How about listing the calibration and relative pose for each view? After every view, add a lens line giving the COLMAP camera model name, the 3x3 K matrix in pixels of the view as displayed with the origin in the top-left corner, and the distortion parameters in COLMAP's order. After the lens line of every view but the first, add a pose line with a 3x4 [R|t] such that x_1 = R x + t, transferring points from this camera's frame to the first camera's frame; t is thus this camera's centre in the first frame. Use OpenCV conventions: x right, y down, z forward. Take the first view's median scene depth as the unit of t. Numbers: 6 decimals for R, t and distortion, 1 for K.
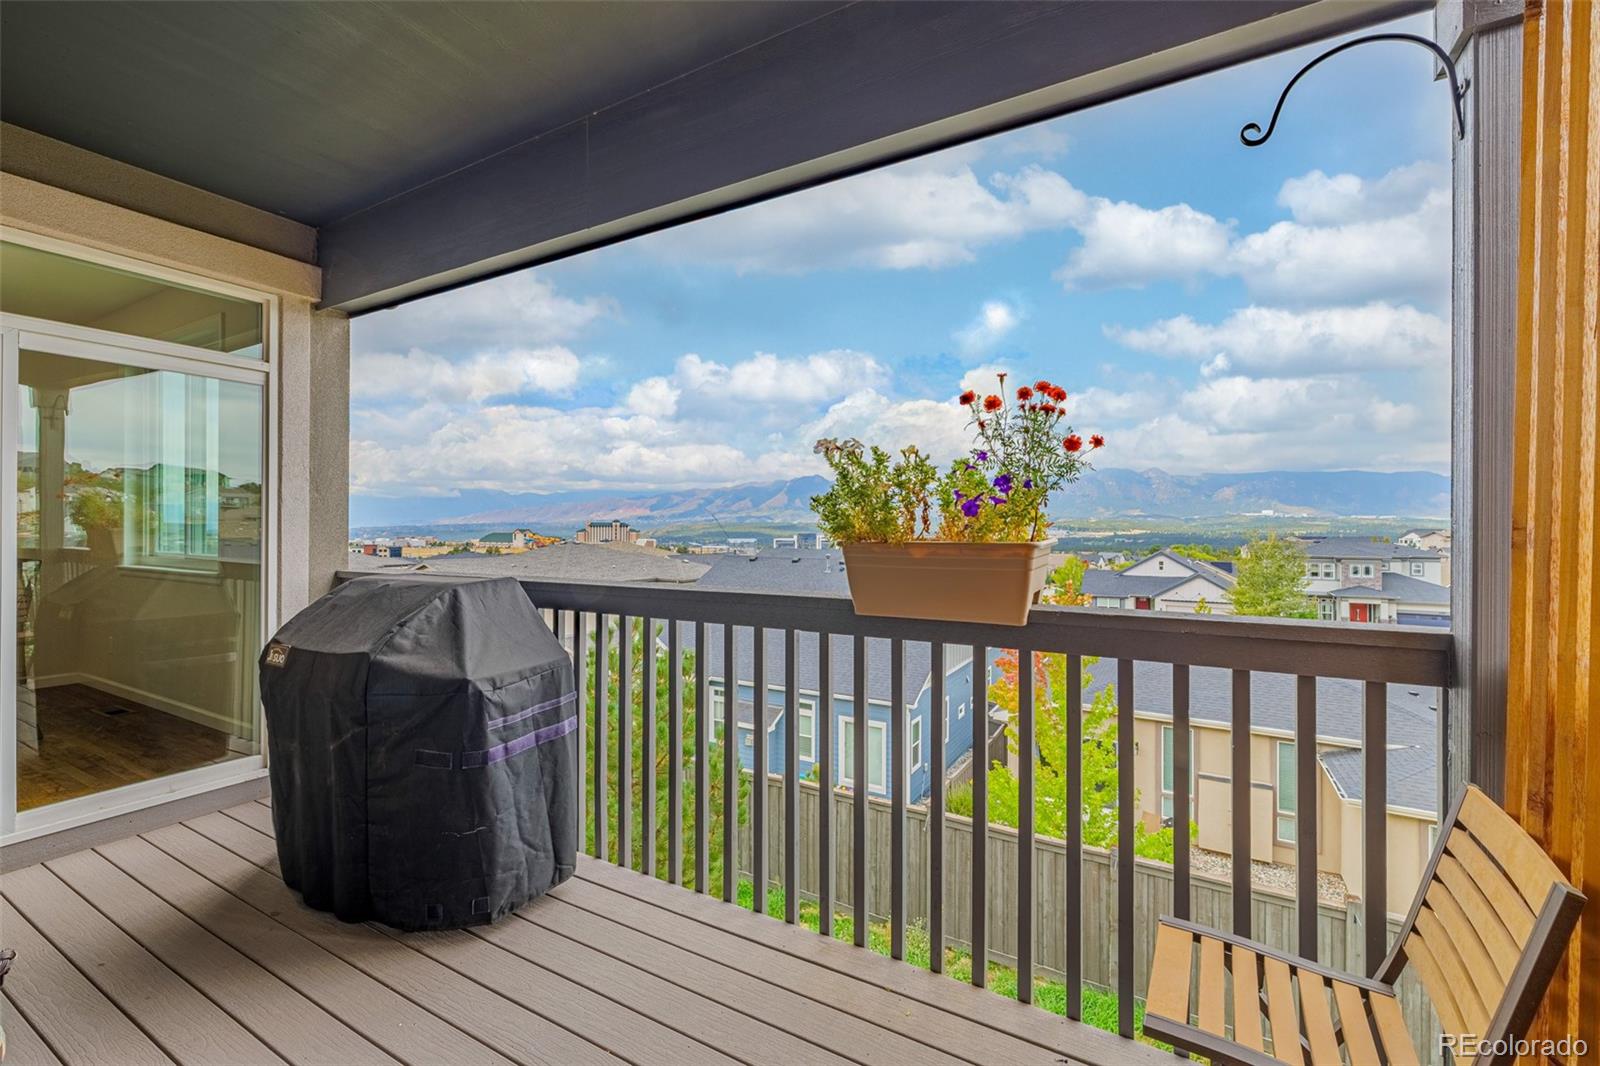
lens RADIAL K [[684.5, 0, 801.9], [0, 684.5, 529.8], [0, 0, 1]] dist [0.001204, 0.000647]
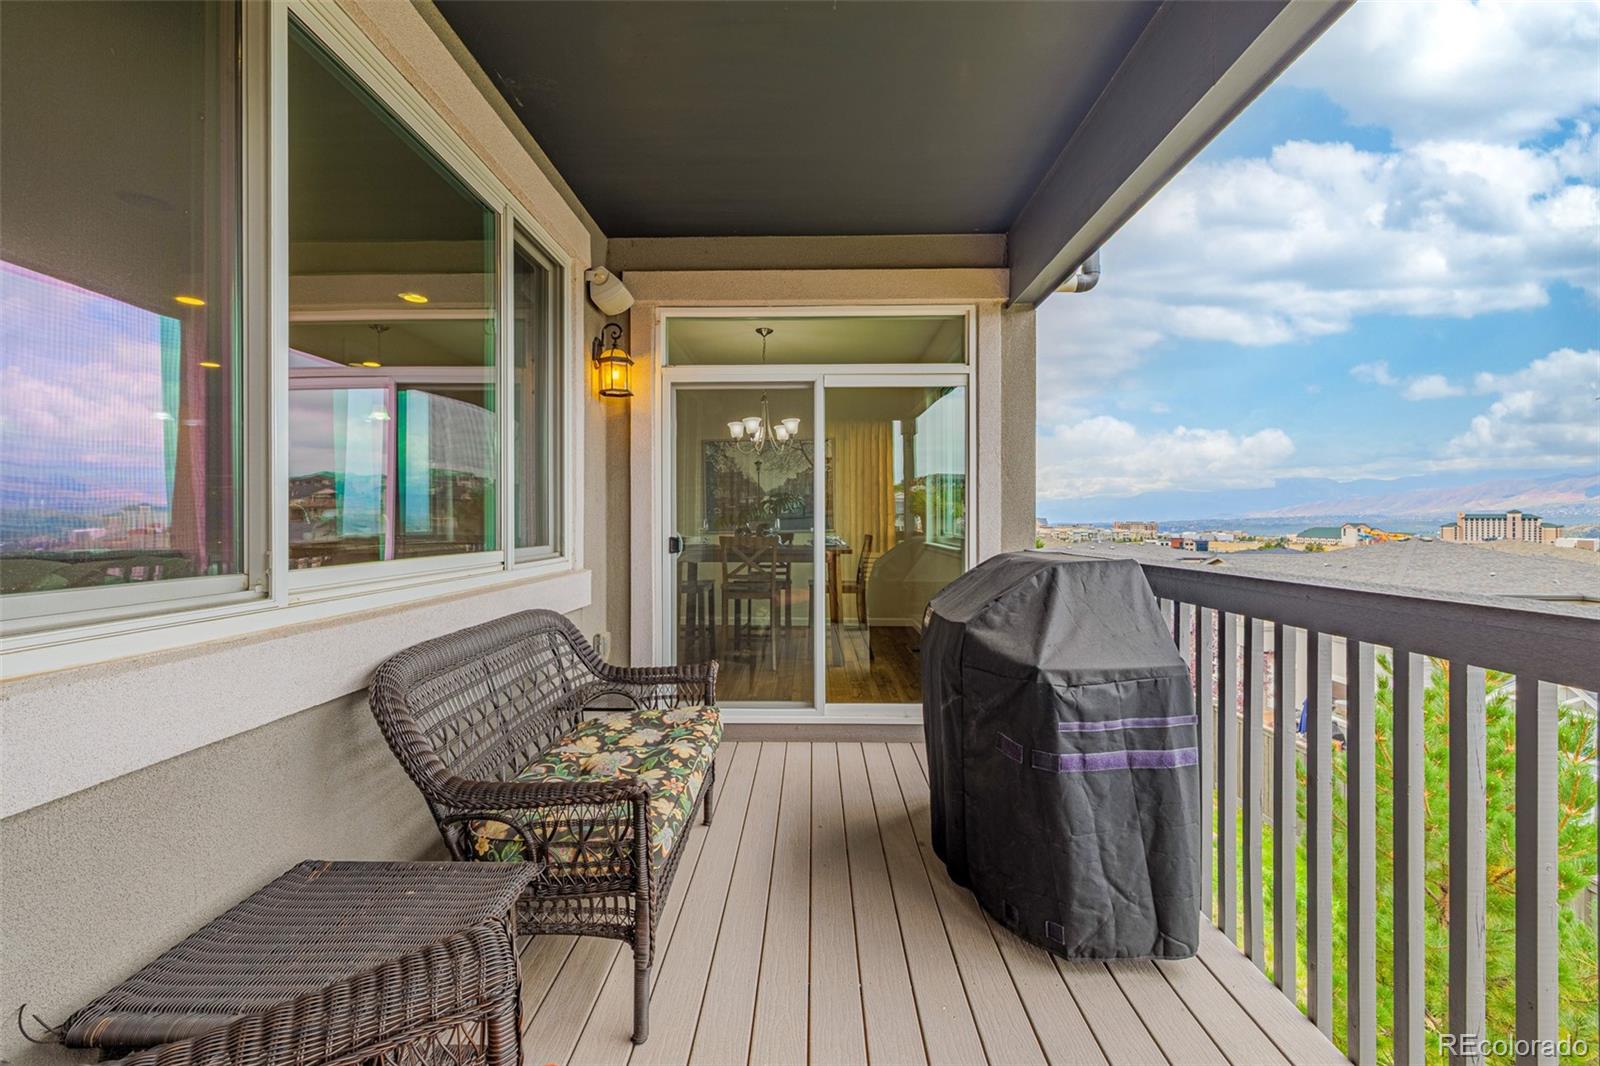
lens RADIAL K [[684.5, 0, 796.7], [0, 684.5, 523.4], [0, 0, 1]] dist [0.001204, 0.000647]
pose [[0.477092, 0.000913, -0.878853, 0.125183], [-0.001431, 0.999999, 0.000262, 0.028477], [0.878852, 0.001133, 0.477093, 0.270241]]
